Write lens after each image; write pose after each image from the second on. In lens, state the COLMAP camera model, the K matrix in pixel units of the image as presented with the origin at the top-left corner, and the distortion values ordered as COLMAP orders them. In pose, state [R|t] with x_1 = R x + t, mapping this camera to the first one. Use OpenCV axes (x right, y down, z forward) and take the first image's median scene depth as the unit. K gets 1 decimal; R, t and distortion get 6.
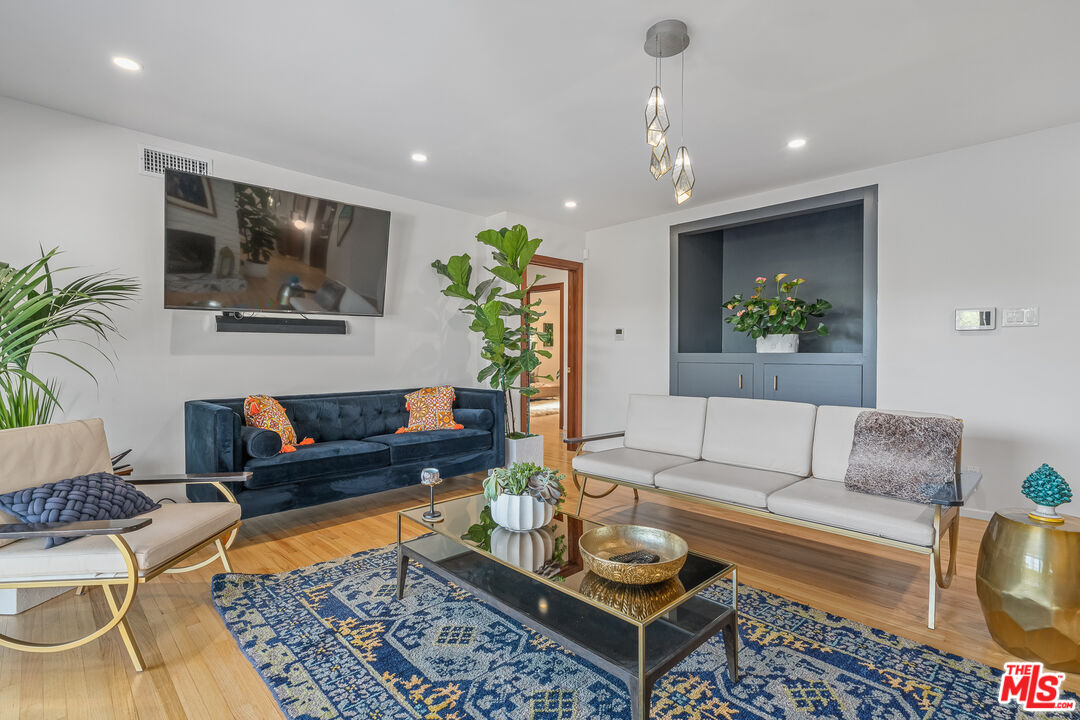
lens RADIAL K [[500.0, 0, 543.6], [0, 500.0, 363.6], [0, 0, 1]] dist [0.000410, 0.000452]
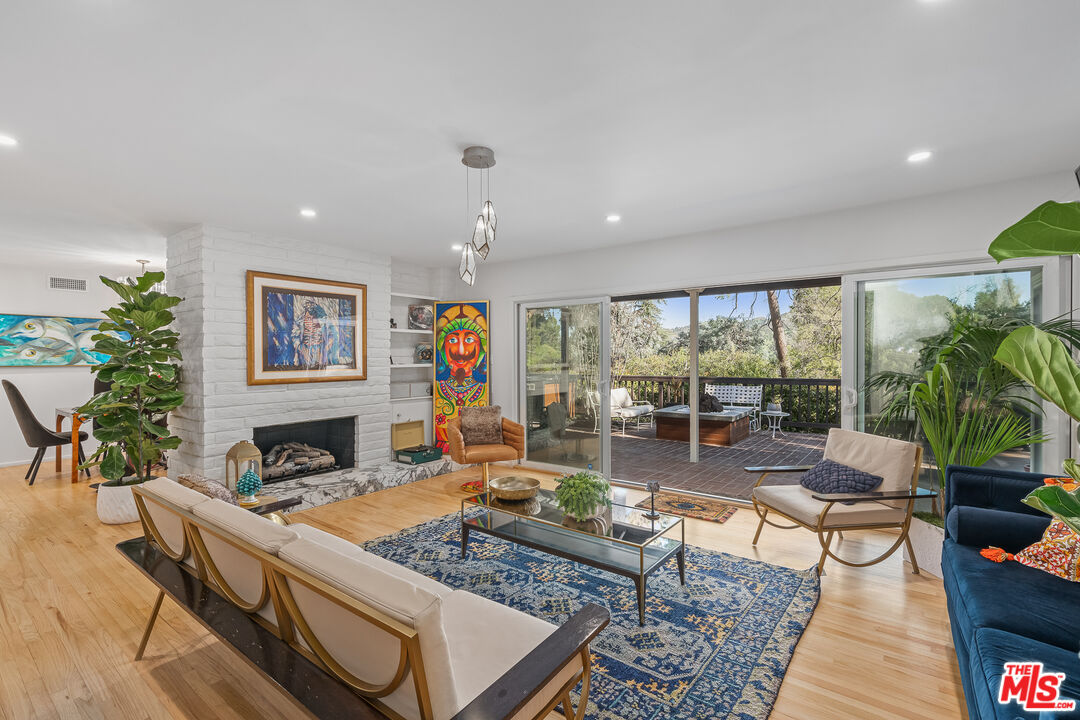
lens RADIAL K [[500.0, 0, 543.6], [0, 500.0, 363.6], [0, 0, 1]] dist [0.000410, 0.000452]
pose [[-0.989494, 0.006665, -0.144423, 0.251856], [0.001234, 0.999290, 0.037663, -0.151807], [0.144572, 0.037089, -0.988799, 2.164240]]
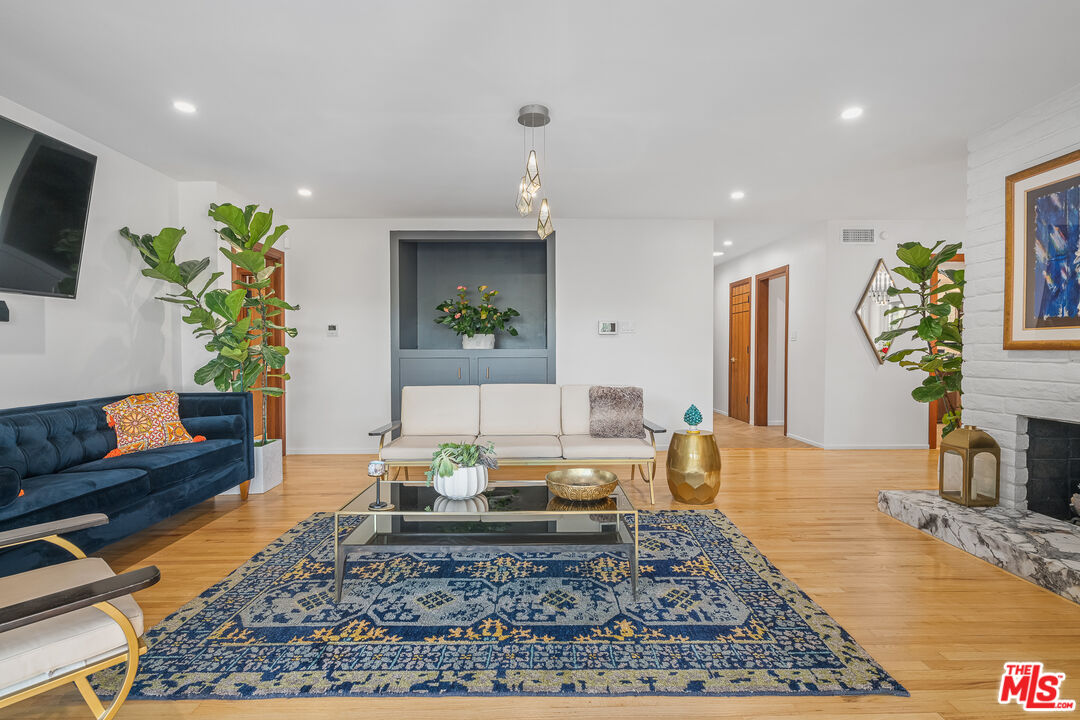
lens RADIAL K [[509.5, 0, 534.1], [0, 509.5, 363.8], [0, 0, 1]] dist [0.002264, 0.000763]
pose [[0.698753, -0.021080, 0.715052, -0.701055], [0.017528, 0.999770, 0.012346, 0.003407], [-0.715148, 0.003906, 0.698962, 0.033413]]
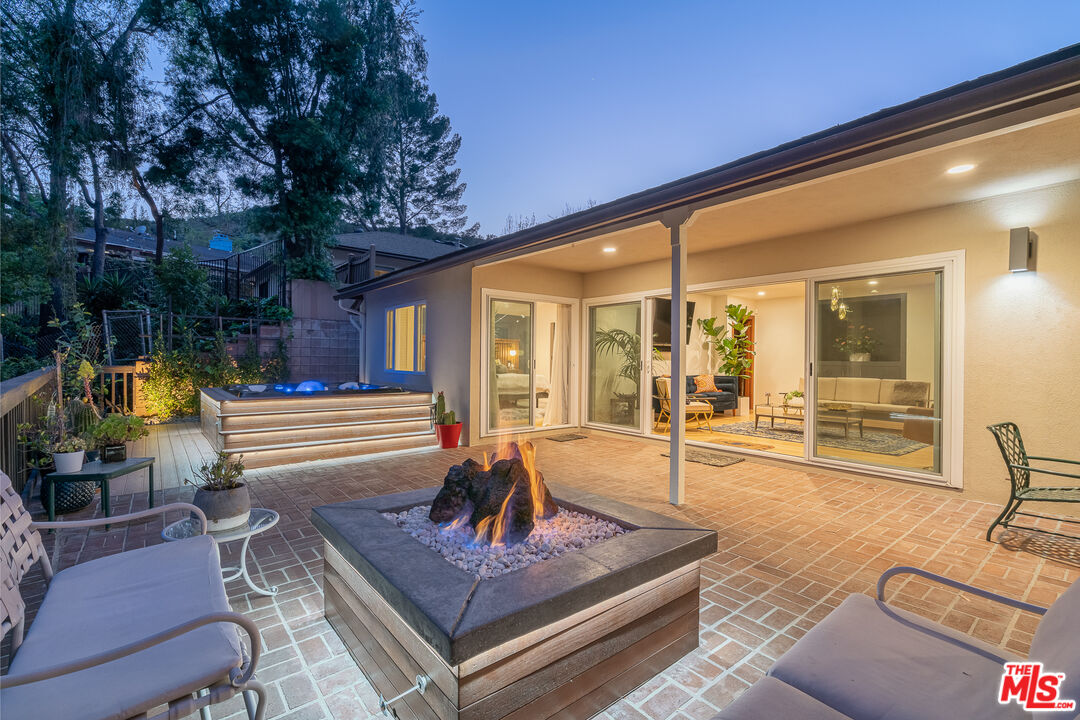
lens RADIAL K [[487.1, 0, 540.0], [0, 487.1, 360.0], [0, 0, 1]] dist [-0.000657, -0.000031]
pose [[0.994584, 0.010051, -0.103451, -1.439931], [-0.012663, 0.999616, -0.024627, 0.087577], [0.103164, 0.025804, 0.994330, -2.564510]]
